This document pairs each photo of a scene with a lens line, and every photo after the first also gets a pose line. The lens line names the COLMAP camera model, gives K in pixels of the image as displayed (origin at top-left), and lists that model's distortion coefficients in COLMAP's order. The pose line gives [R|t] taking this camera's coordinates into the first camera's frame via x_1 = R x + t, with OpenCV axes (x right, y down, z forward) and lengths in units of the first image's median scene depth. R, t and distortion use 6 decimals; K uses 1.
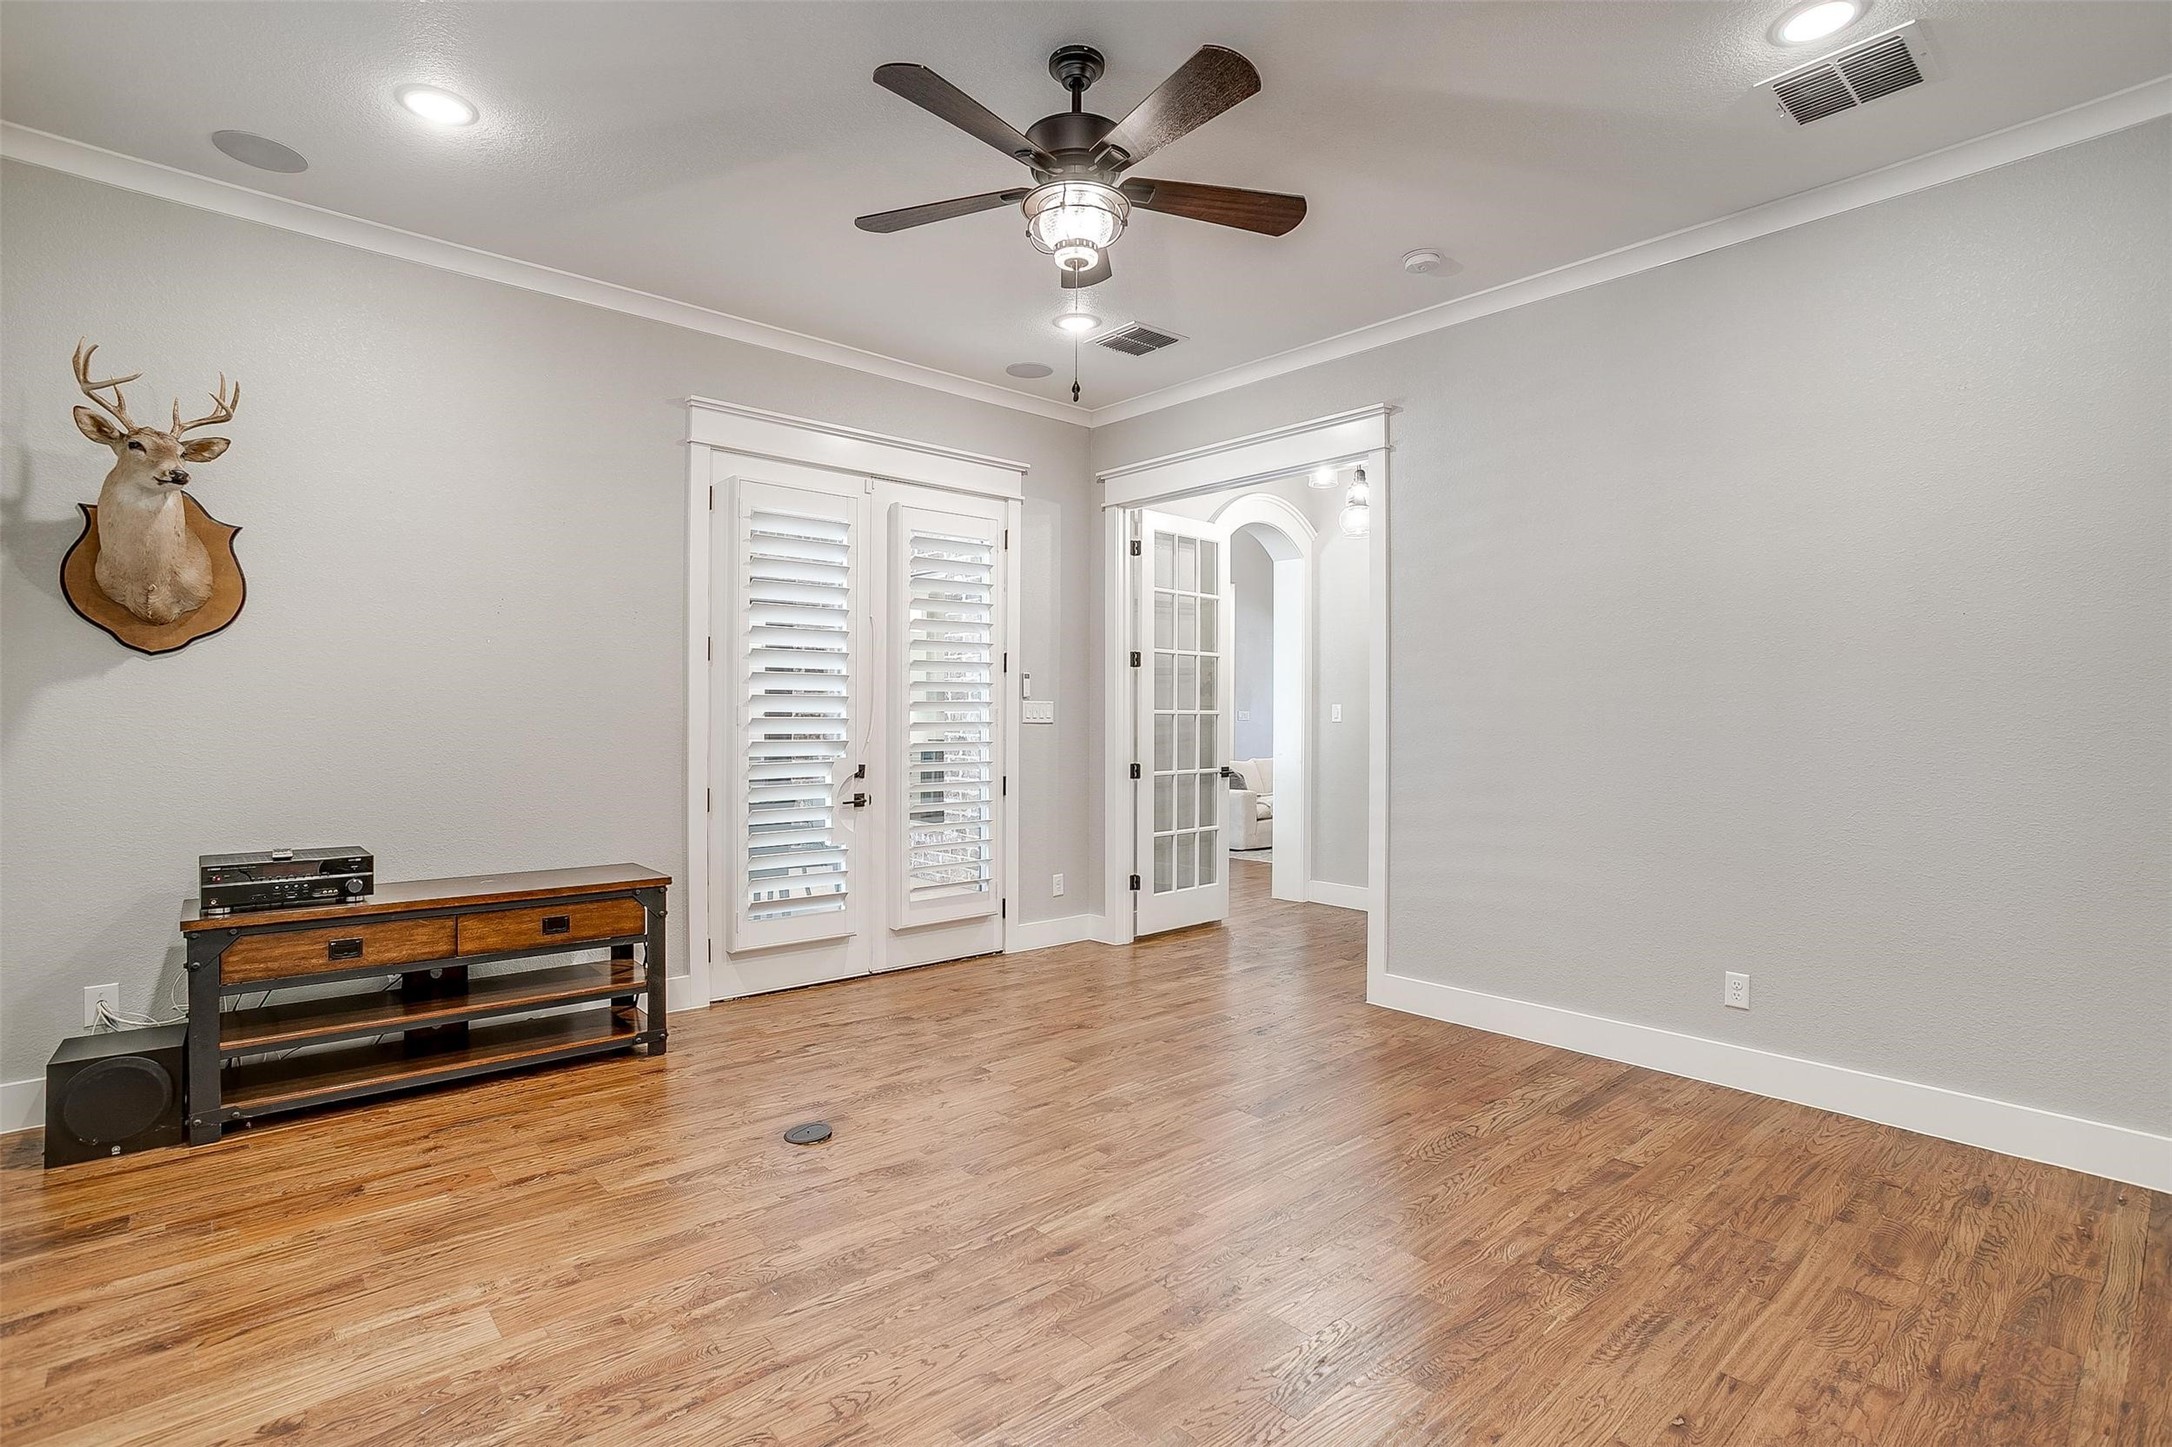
lens RADIAL K [[1049.8, 0, 1084.2], [0, 1049.8, 725.6], [0, 0, 1]] dist [0.001554, 0.000164]
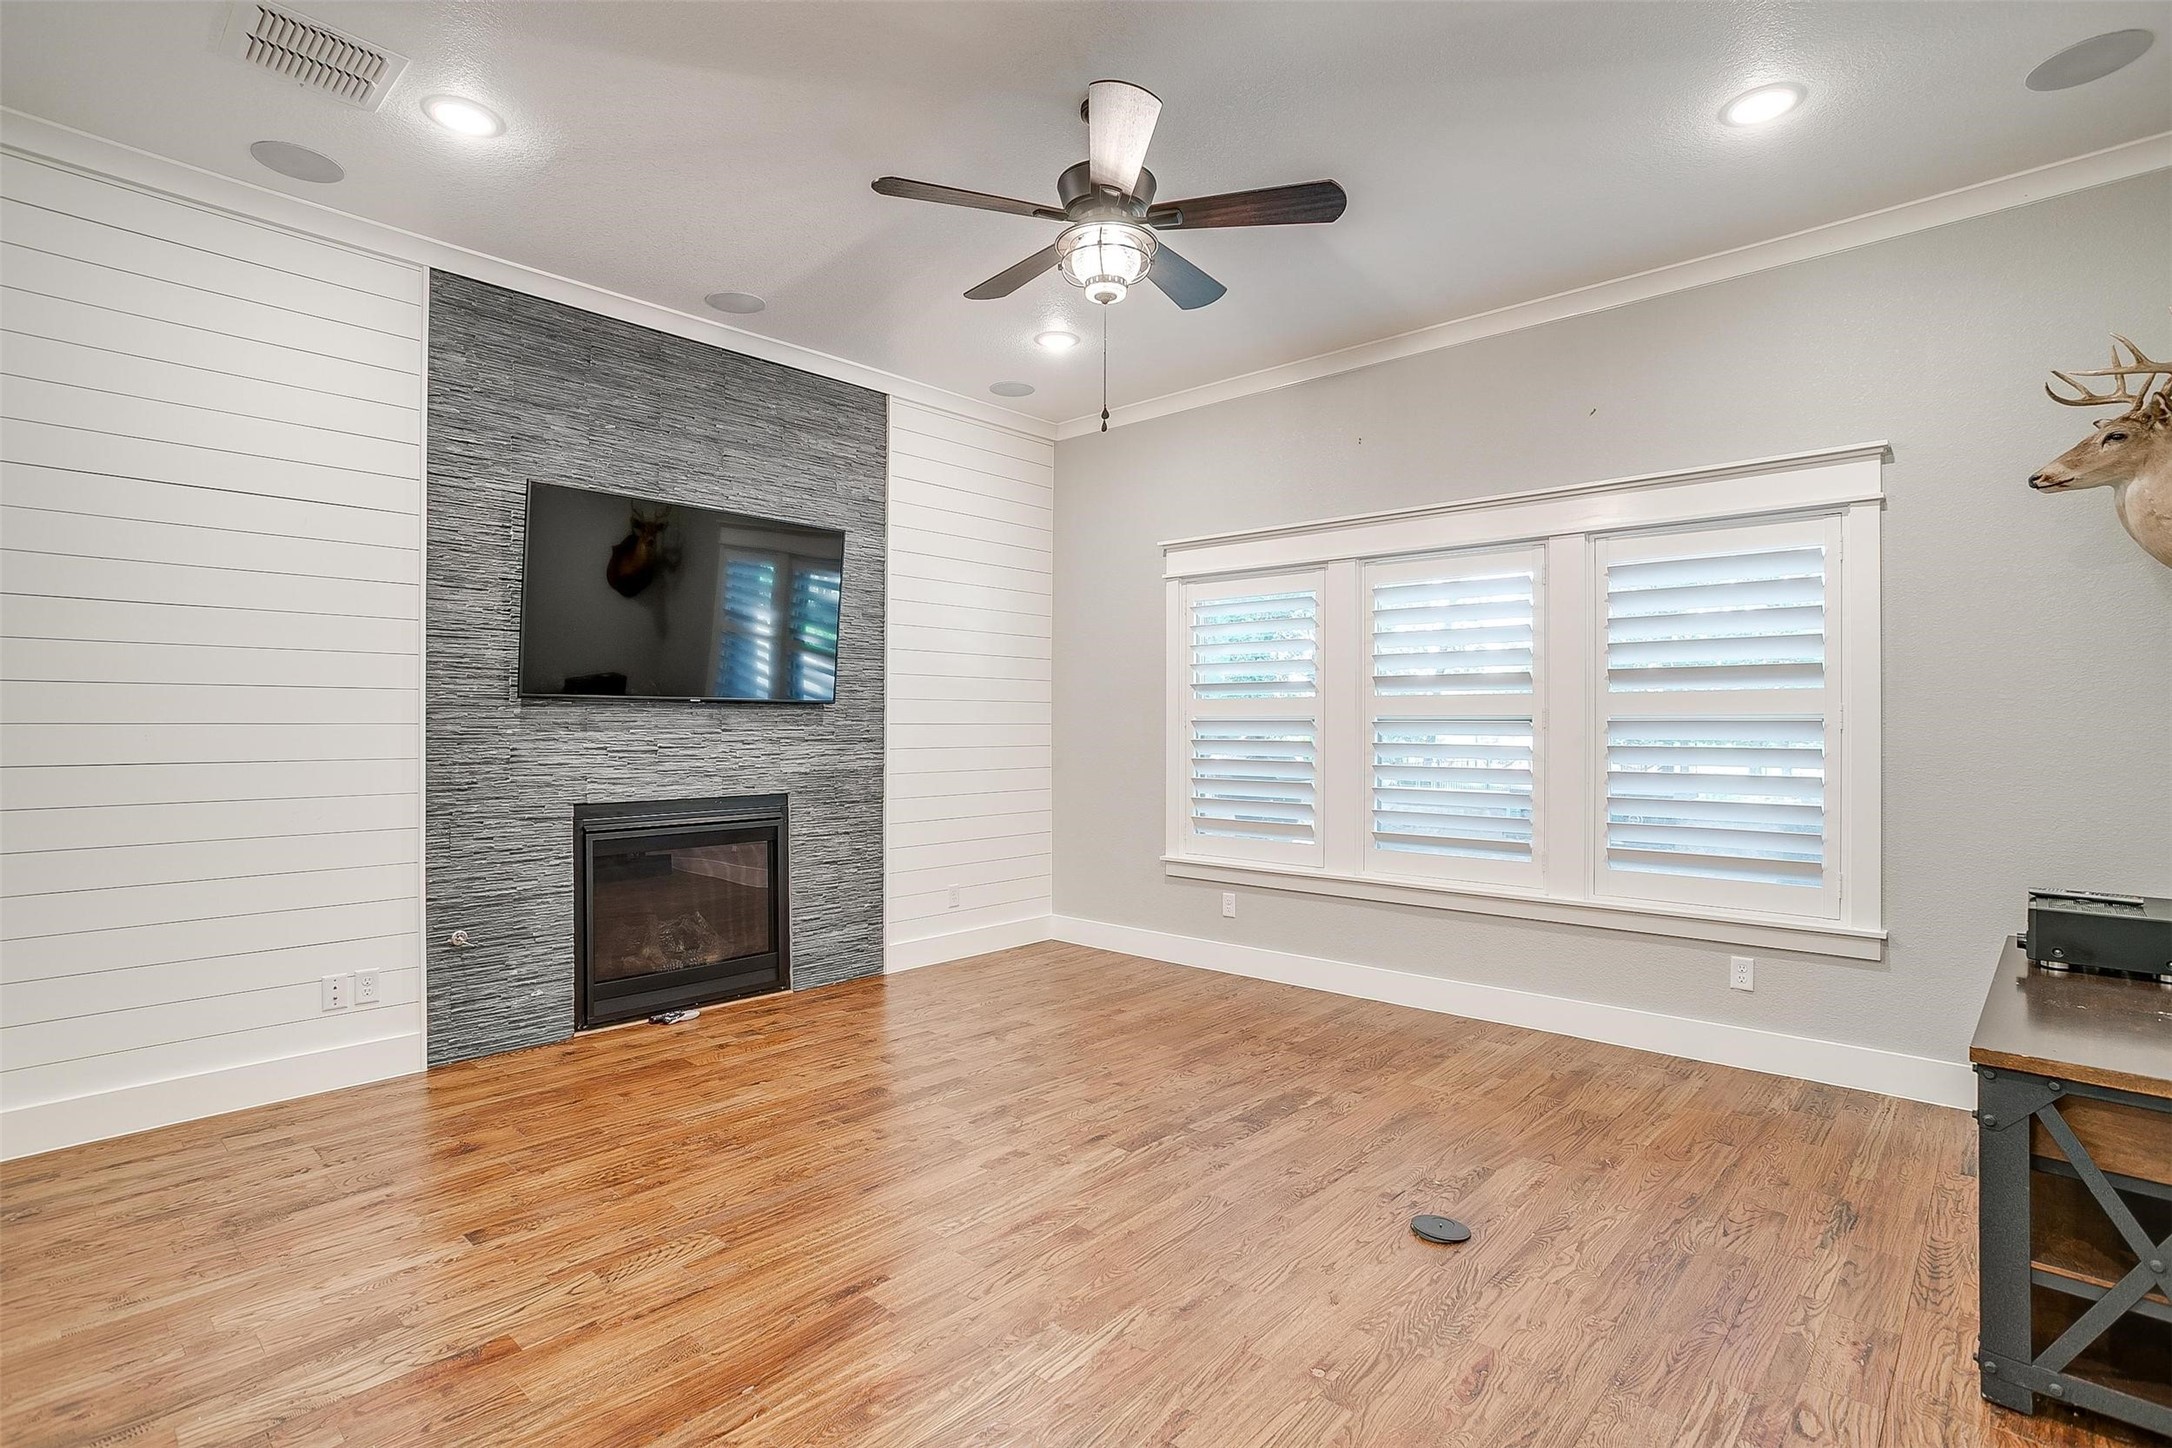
lens RADIAL K [[1049.8, 0, 1087.9], [0, 1049.8, 721.0], [0, 0, 1]] dist [0.001554, 0.000164]
pose [[-0.994959, -0.006183, -0.100095, 0.119907], [-0.006813, 0.999959, 0.005961, -0.016643], [0.100054, 0.006612, -0.994960, 2.168942]]
